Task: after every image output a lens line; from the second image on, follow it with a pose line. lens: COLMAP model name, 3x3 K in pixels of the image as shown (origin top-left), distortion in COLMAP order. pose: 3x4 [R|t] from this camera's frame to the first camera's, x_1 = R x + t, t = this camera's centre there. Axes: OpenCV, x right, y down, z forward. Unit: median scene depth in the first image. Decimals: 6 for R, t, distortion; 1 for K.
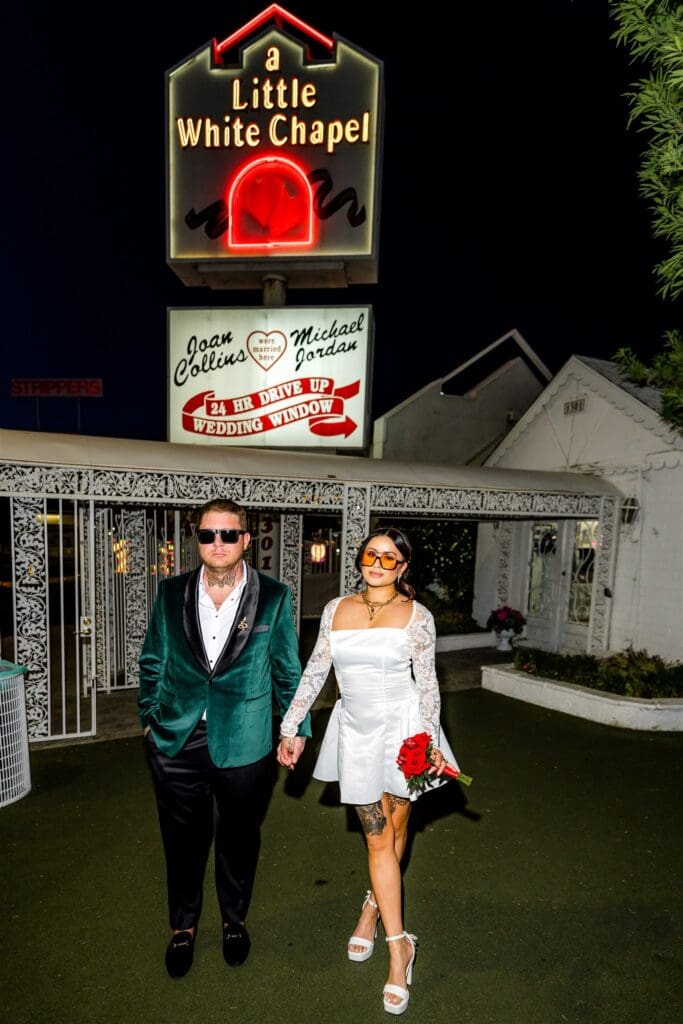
lens RADIAL K [[633.1, 0, 301.6], [0, 633.1, 641.4], [0, 0, 1]] dist [0.007018, -0.003256]
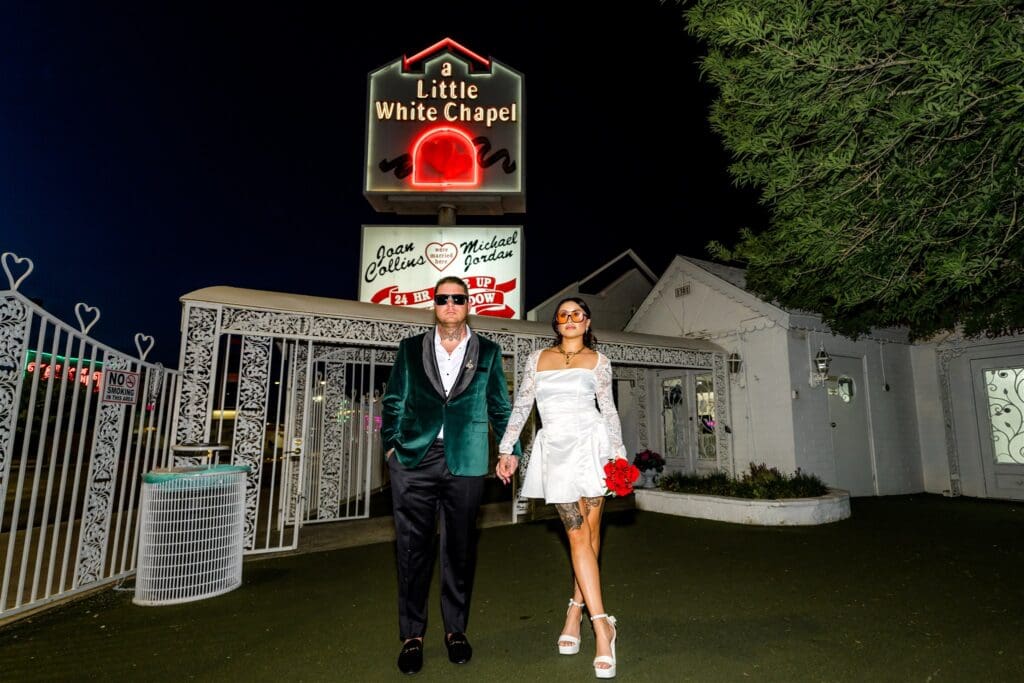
lens RADIAL K [[576.1, 0, 513.6], [0, 576.1, 367.5], [0, 0, 1]] dist [-0.004060, 0.033074]
pose [[0.994462, -0.005249, 0.104966, -0.033943], [0.035502, 0.956821, -0.288502, 0.088056], [-0.098919, 0.290631, 0.951708, -0.040161]]
